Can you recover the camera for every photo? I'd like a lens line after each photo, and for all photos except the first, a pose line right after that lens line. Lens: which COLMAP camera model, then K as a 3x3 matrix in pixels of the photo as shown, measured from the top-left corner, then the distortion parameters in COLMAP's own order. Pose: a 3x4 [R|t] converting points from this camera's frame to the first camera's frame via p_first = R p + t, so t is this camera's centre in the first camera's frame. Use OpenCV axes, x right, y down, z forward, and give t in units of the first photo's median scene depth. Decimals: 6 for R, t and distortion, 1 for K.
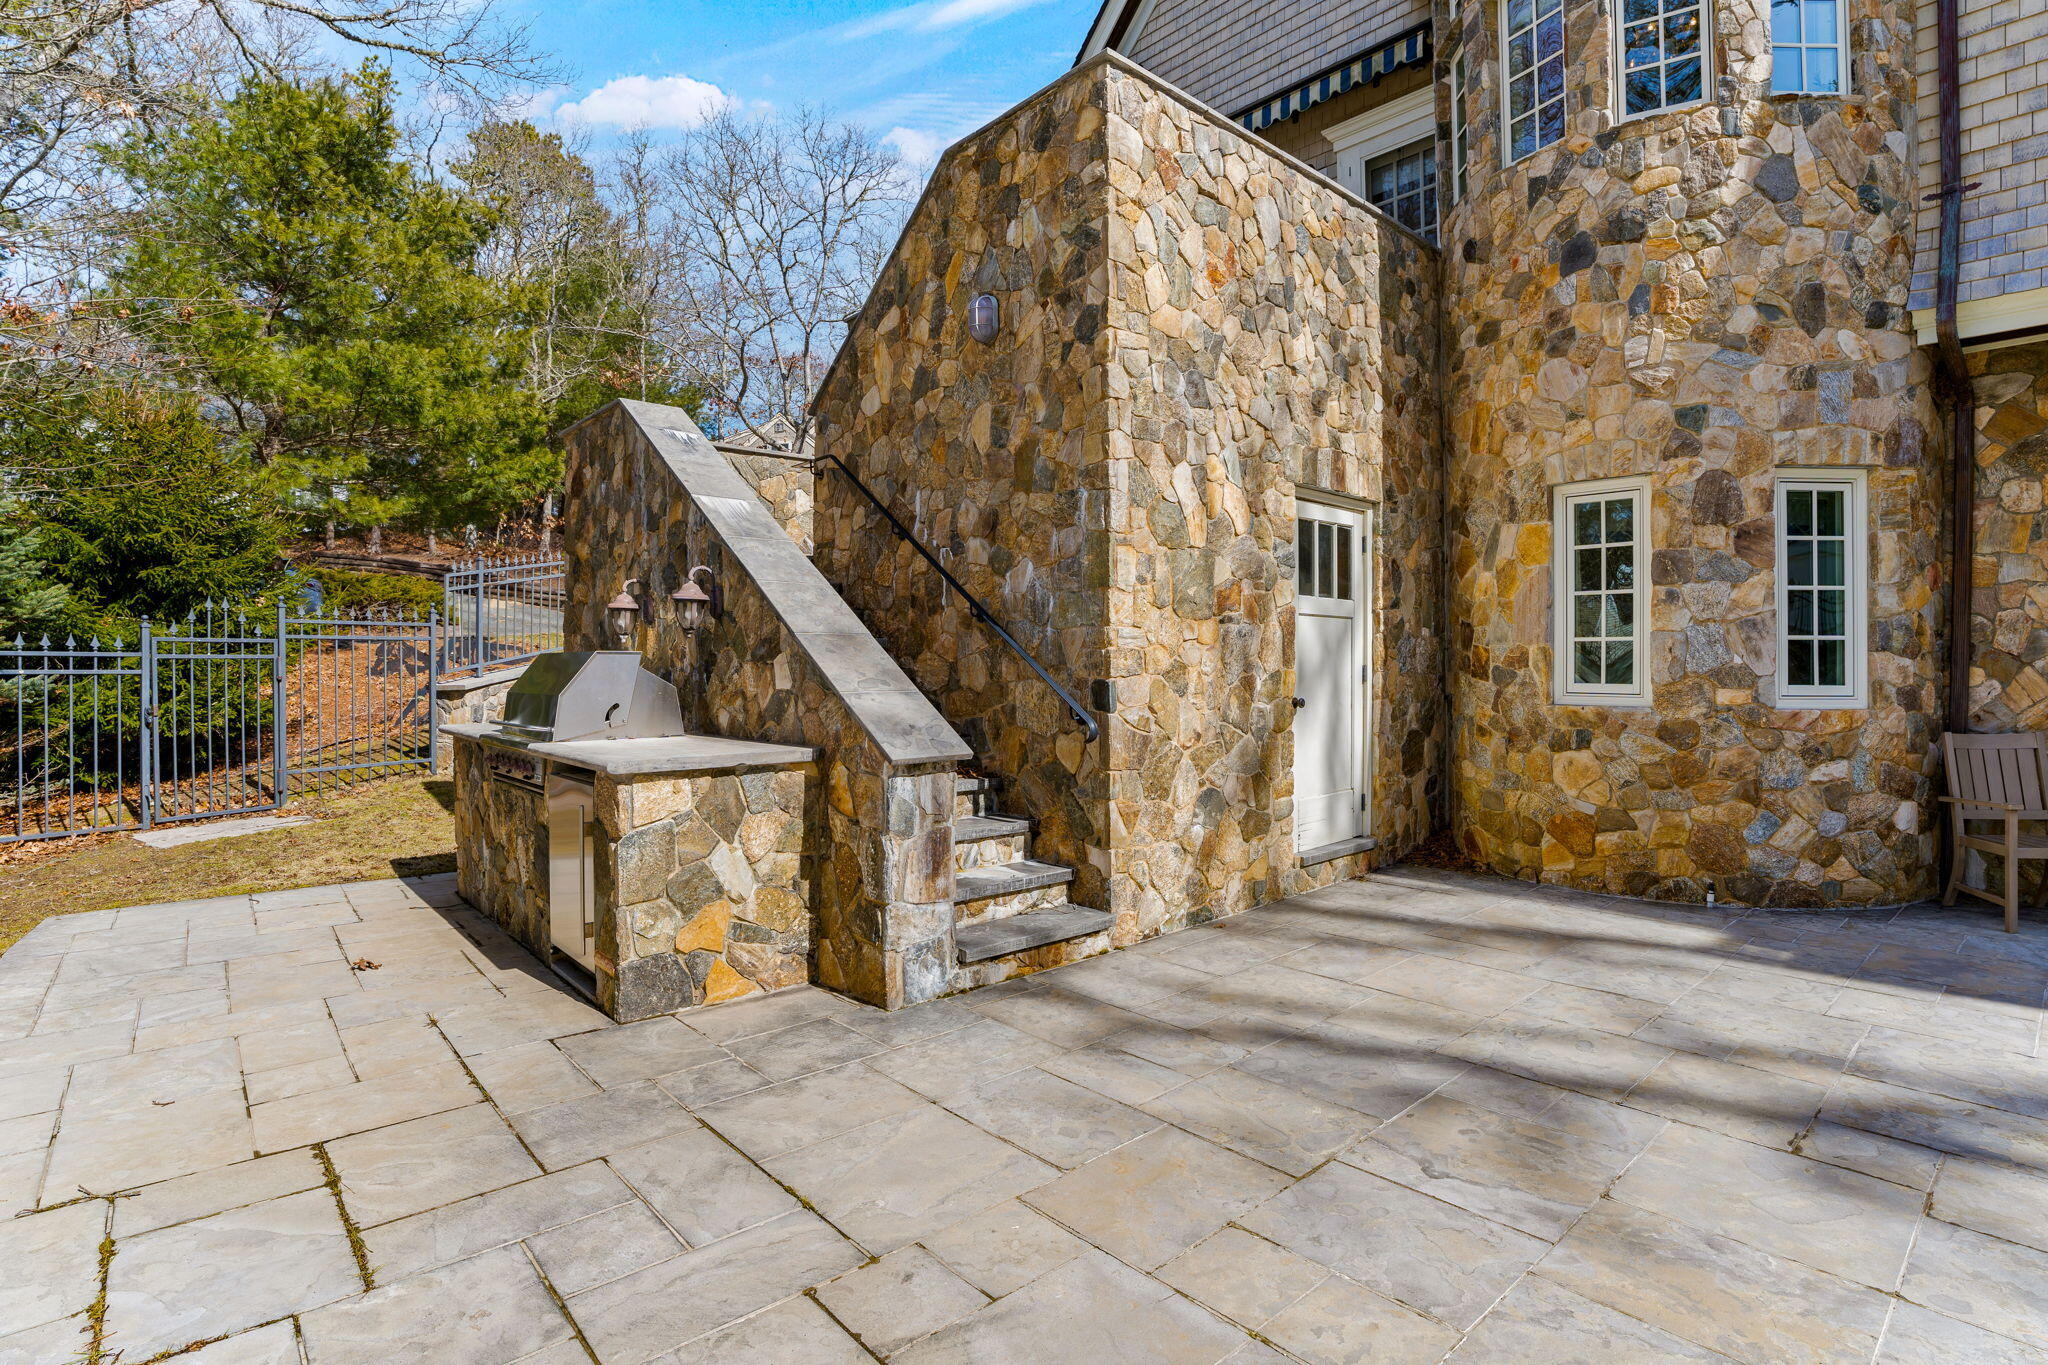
lens RADIAL K [[998.7, 0, 1080.1], [0, 998.7, 672.9], [0, 0, 1]] dist [-0.001110, 0.000113]
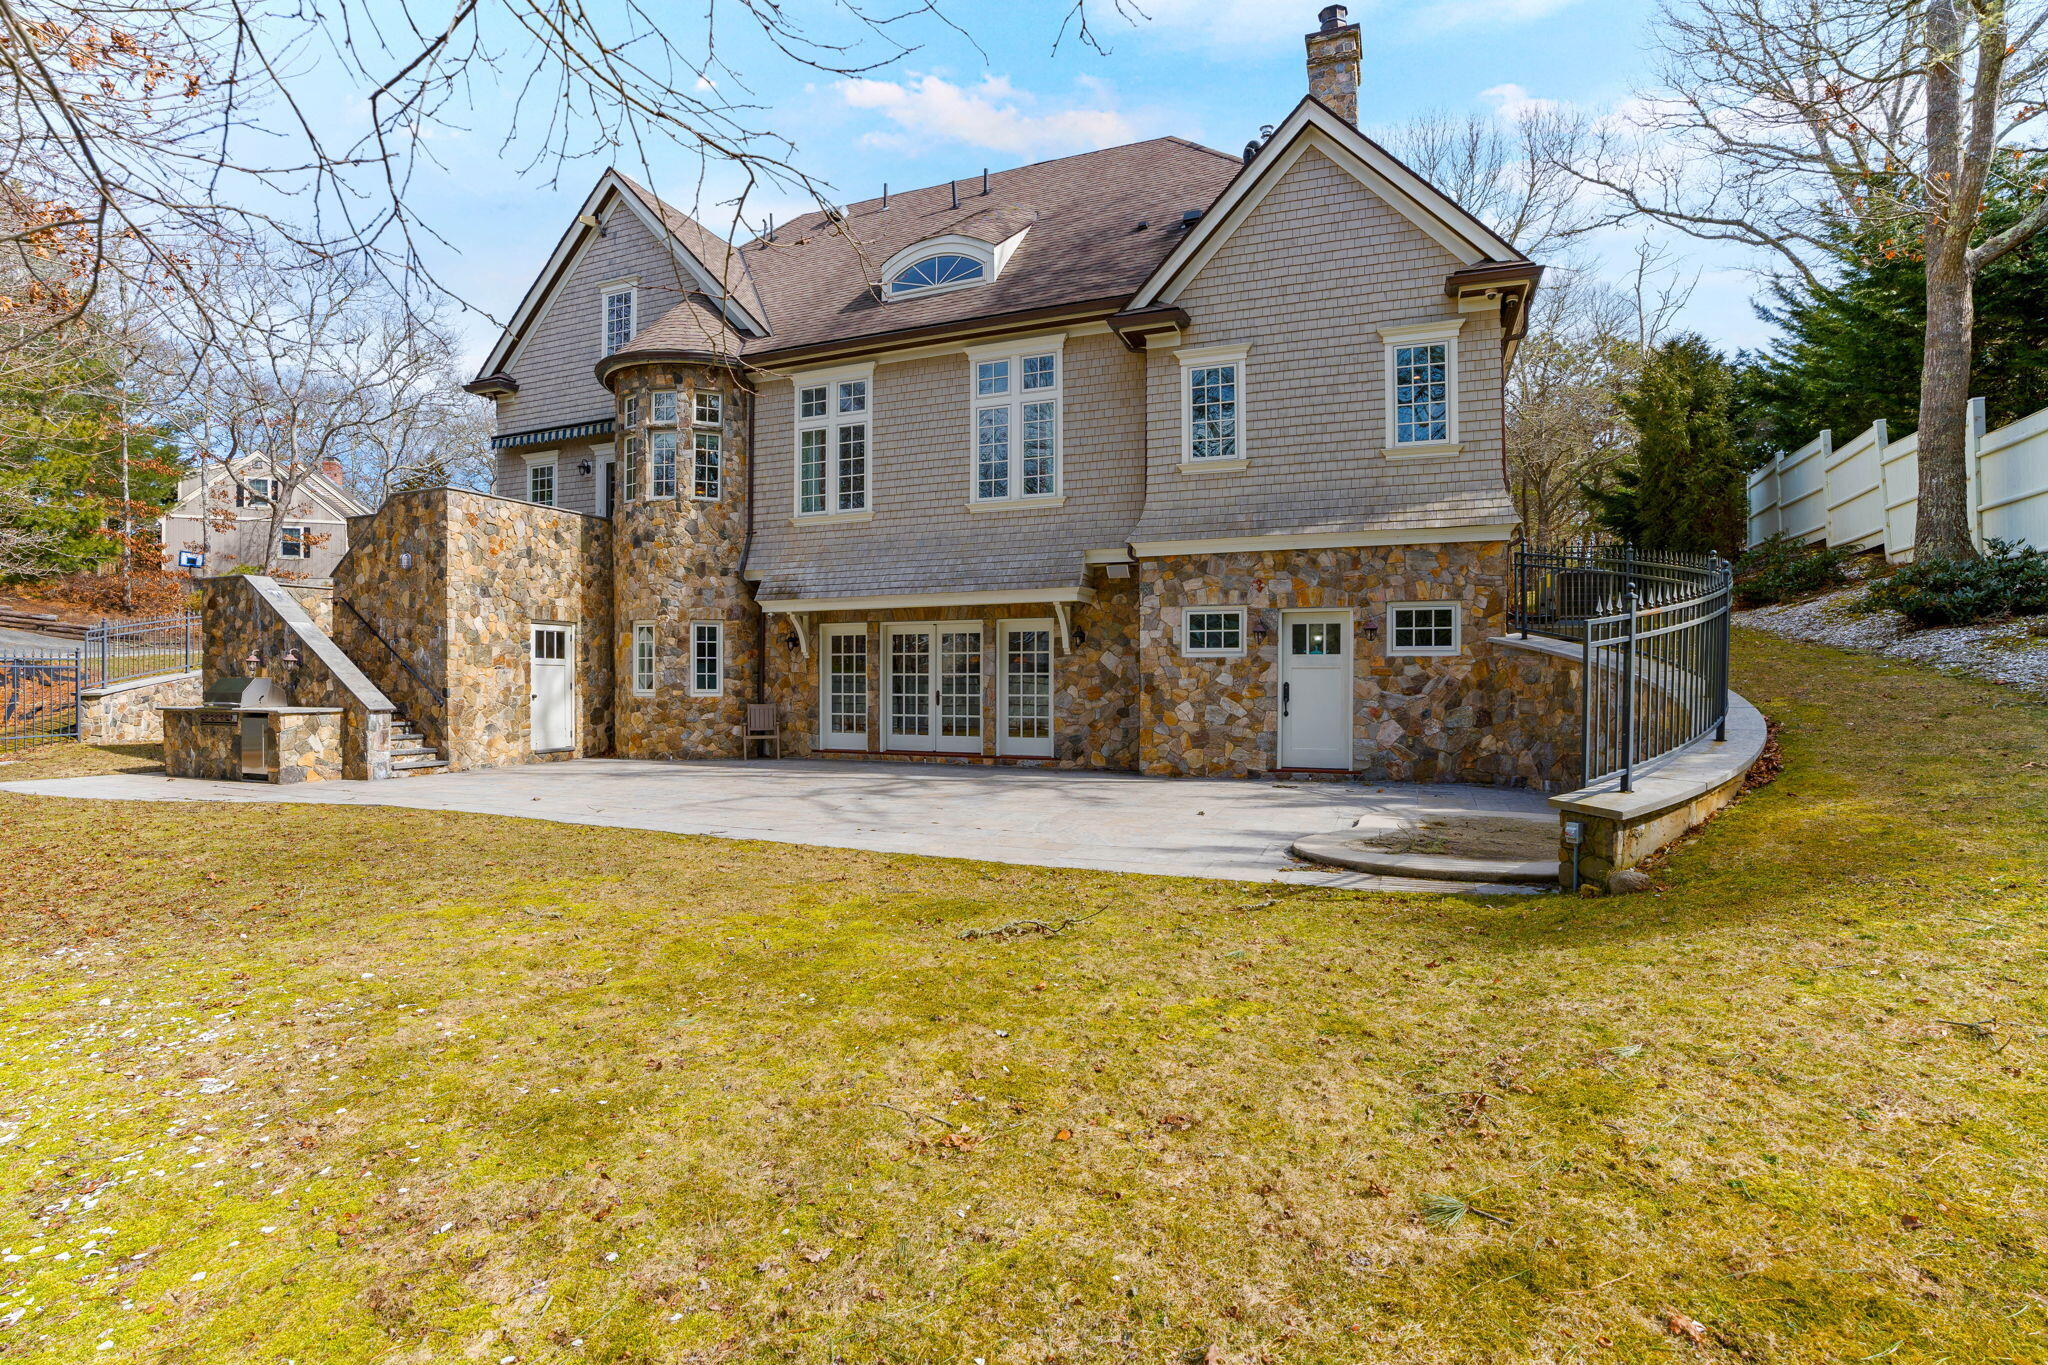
lens RADIAL K [[1106.4, 0, 1024.6], [0, 1106.4, 697.0], [0, 0, 1]] dist [0.000340, 0.000074]
pose [[0.942151, -0.005070, 0.335151, 0.515565], [0.004226, 0.999986, 0.003248, 0.029999], [-0.335163, -0.001643, 0.942159, -2.613063]]
